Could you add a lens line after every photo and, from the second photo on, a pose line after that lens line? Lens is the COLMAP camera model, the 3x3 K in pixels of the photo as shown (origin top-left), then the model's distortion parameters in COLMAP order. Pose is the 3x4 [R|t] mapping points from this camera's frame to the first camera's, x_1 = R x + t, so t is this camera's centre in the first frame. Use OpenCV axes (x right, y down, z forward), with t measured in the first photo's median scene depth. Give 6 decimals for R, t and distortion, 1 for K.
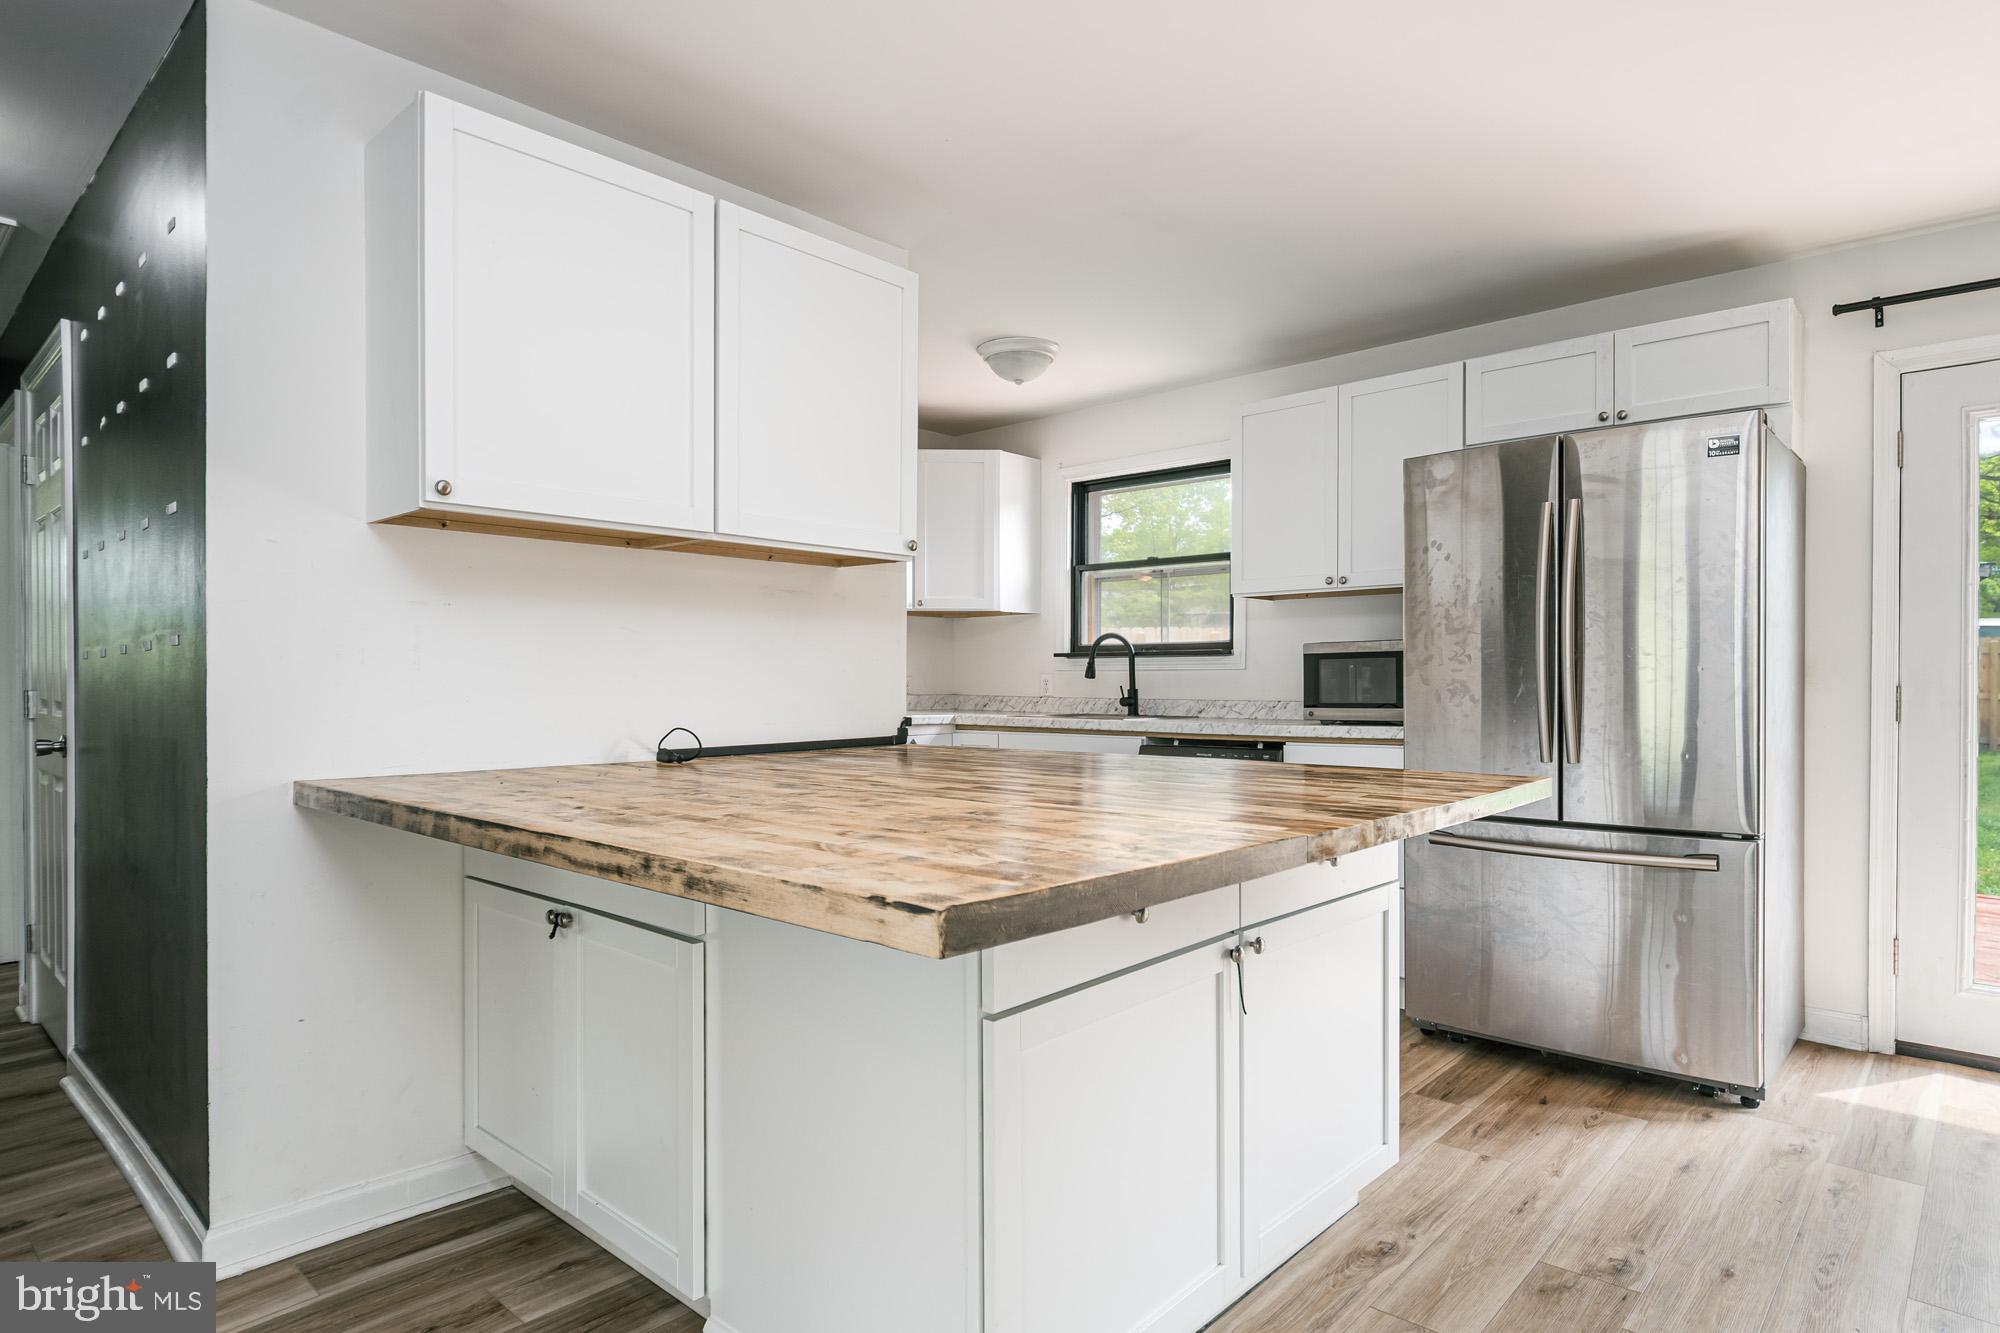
lens RADIAL K [[1104.4, 0, 1016.8], [0, 1104.4, 688.4], [0, 0, 1]] dist [-0.000701, -0.001071]
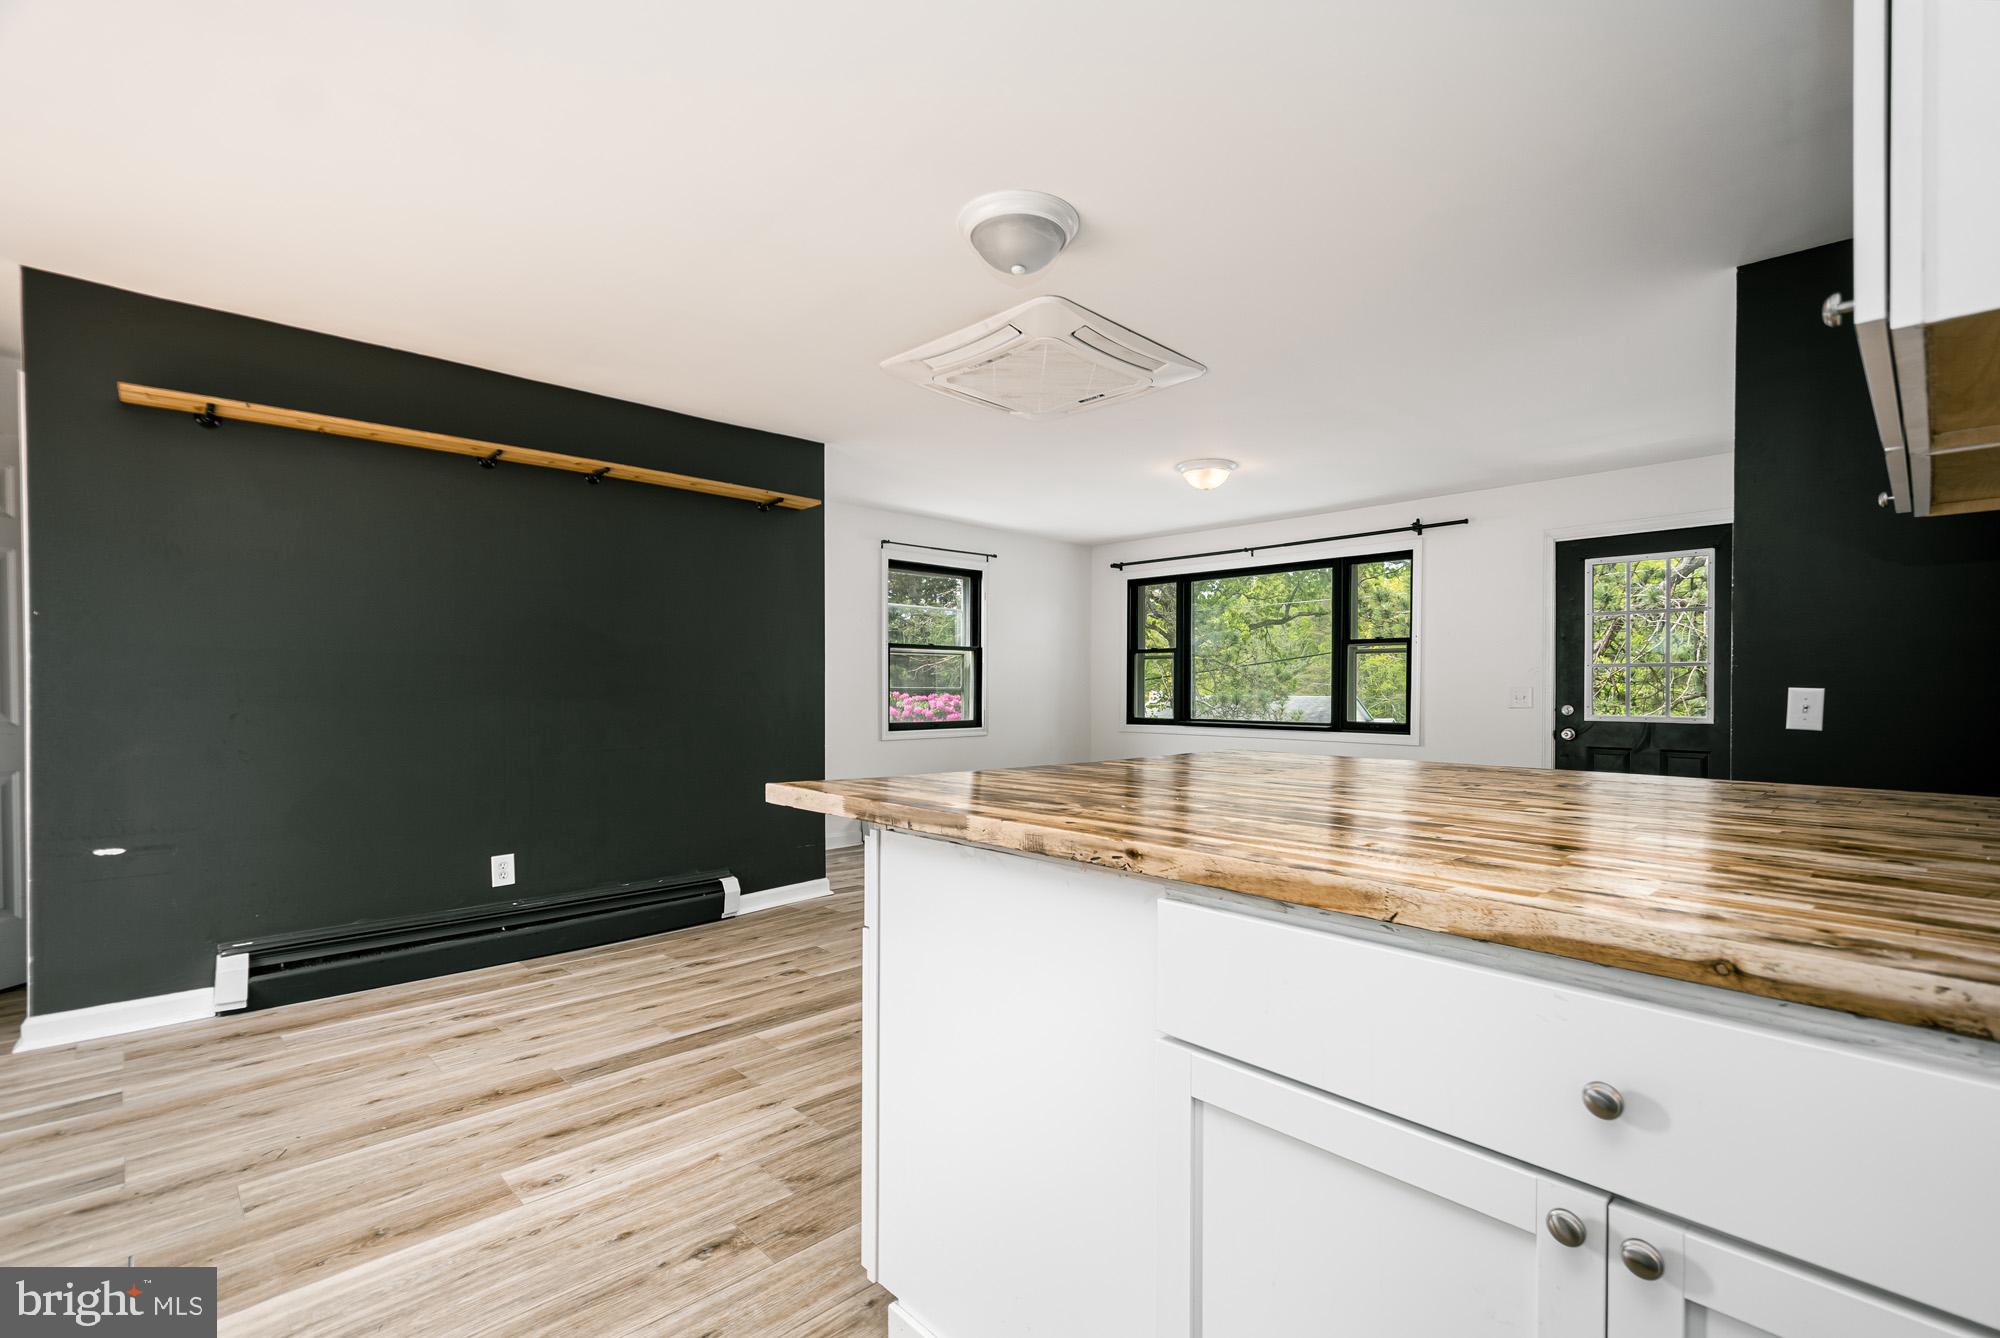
lens RADIAL K [[898.4, 0, 1032.7], [0, 898.4, 696.2], [0, 0, 1]] dist [-0.000048, -0.000262]
pose [[-0.999035, -0.001495, 0.043890, 0.108085], [-0.000874, 0.999899, 0.014155, -0.003184], [-0.043907, 0.014103, -0.998936, 0.945976]]
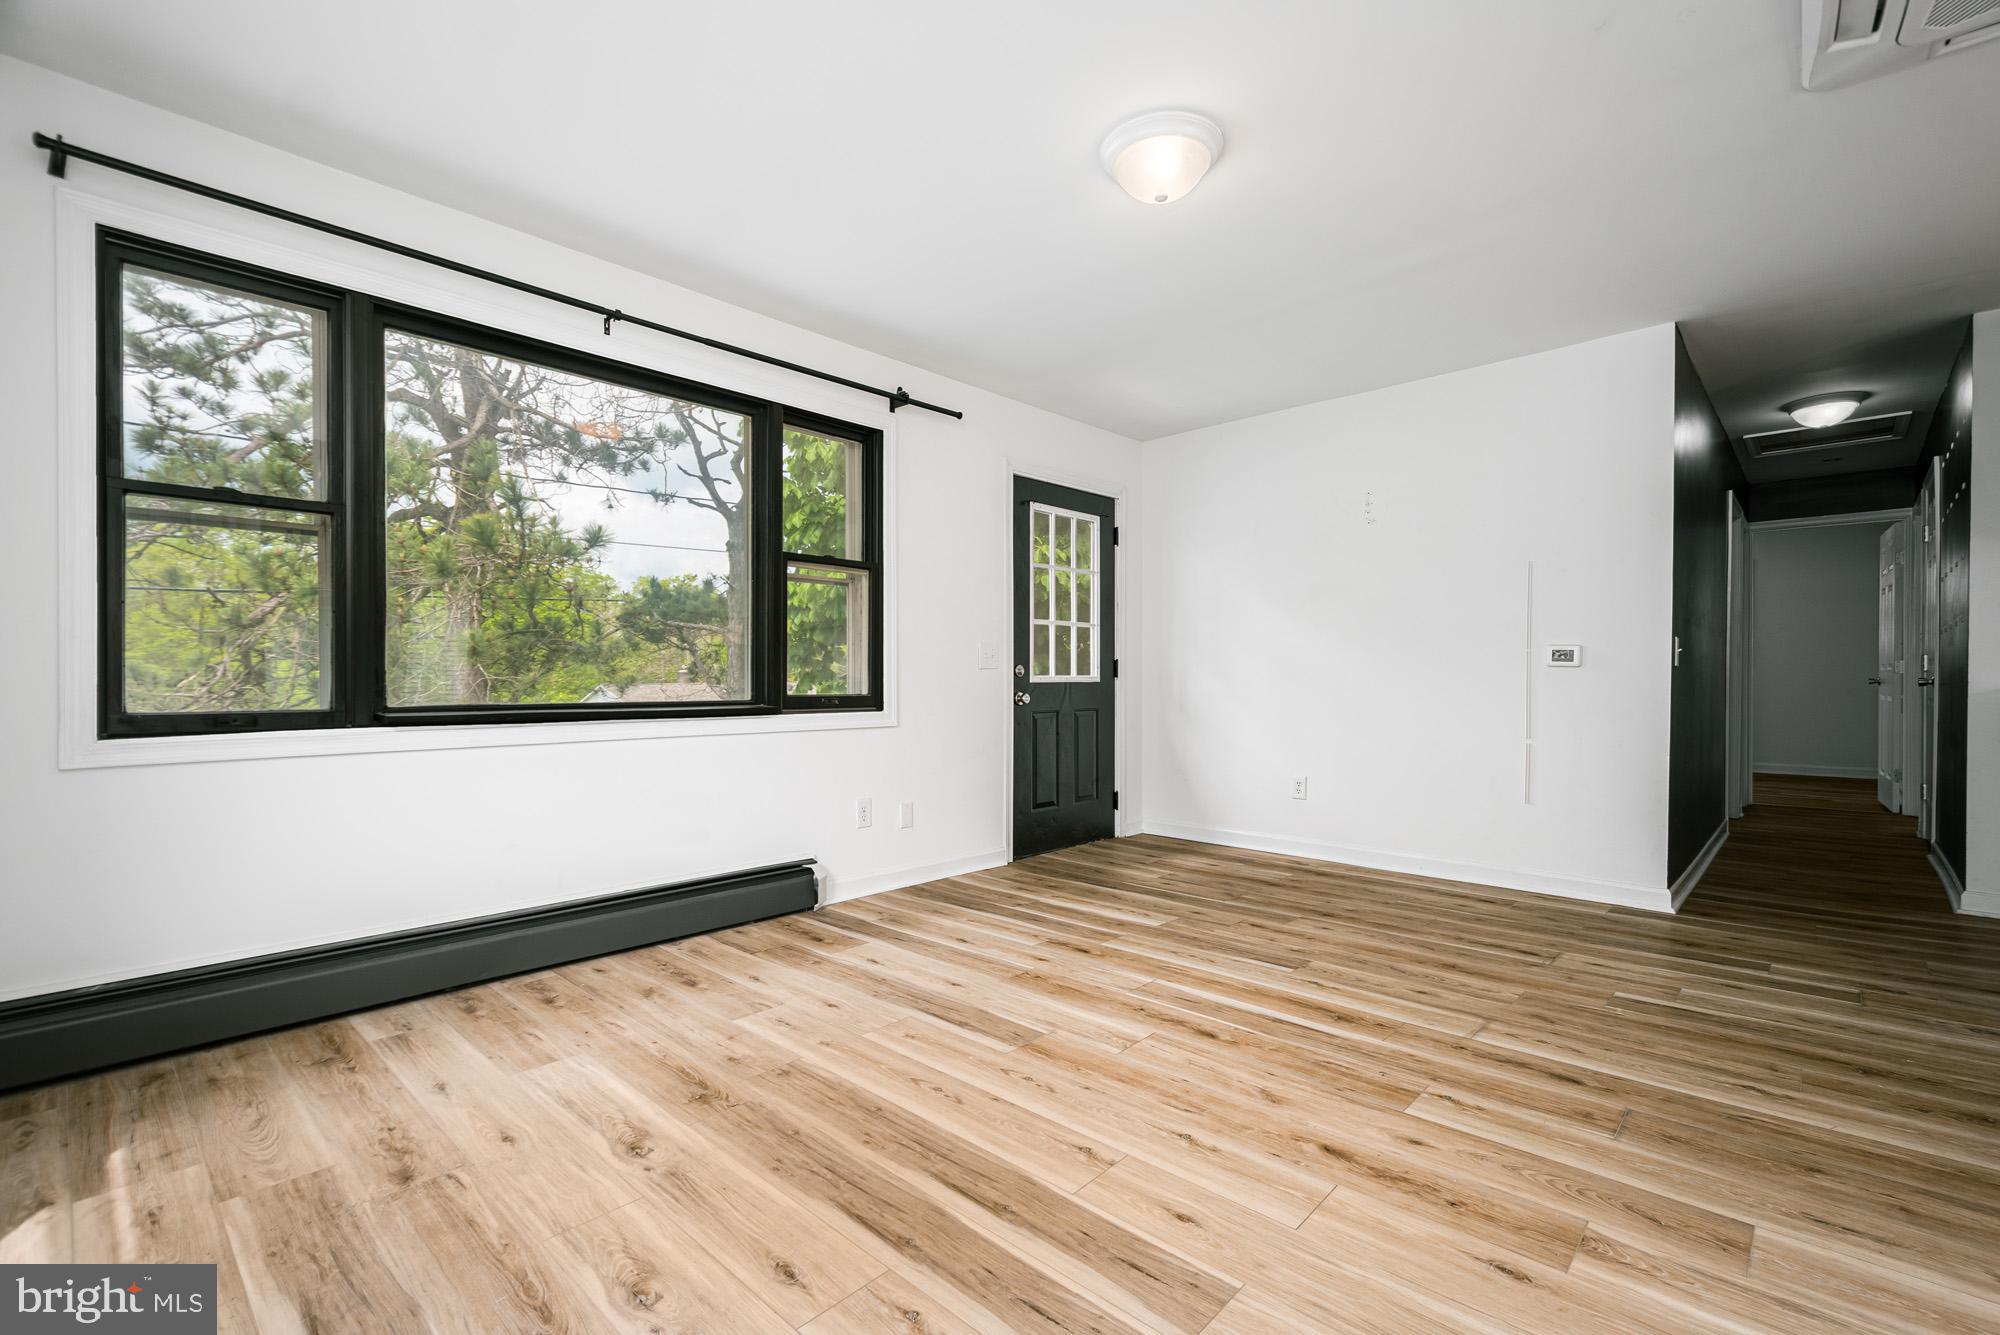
lens RADIAL K [[883.6, 0, 1014.7], [0, 883.6, 690.4], [0, 0, 1]] dist [0.010181, -0.001128]
pose [[-0.009735, 0.016472, -0.999817, 0.525941], [-0.006617, 0.999841, 0.016537, 0.042748], [0.999931, 0.006777, -0.009624, -0.435515]]
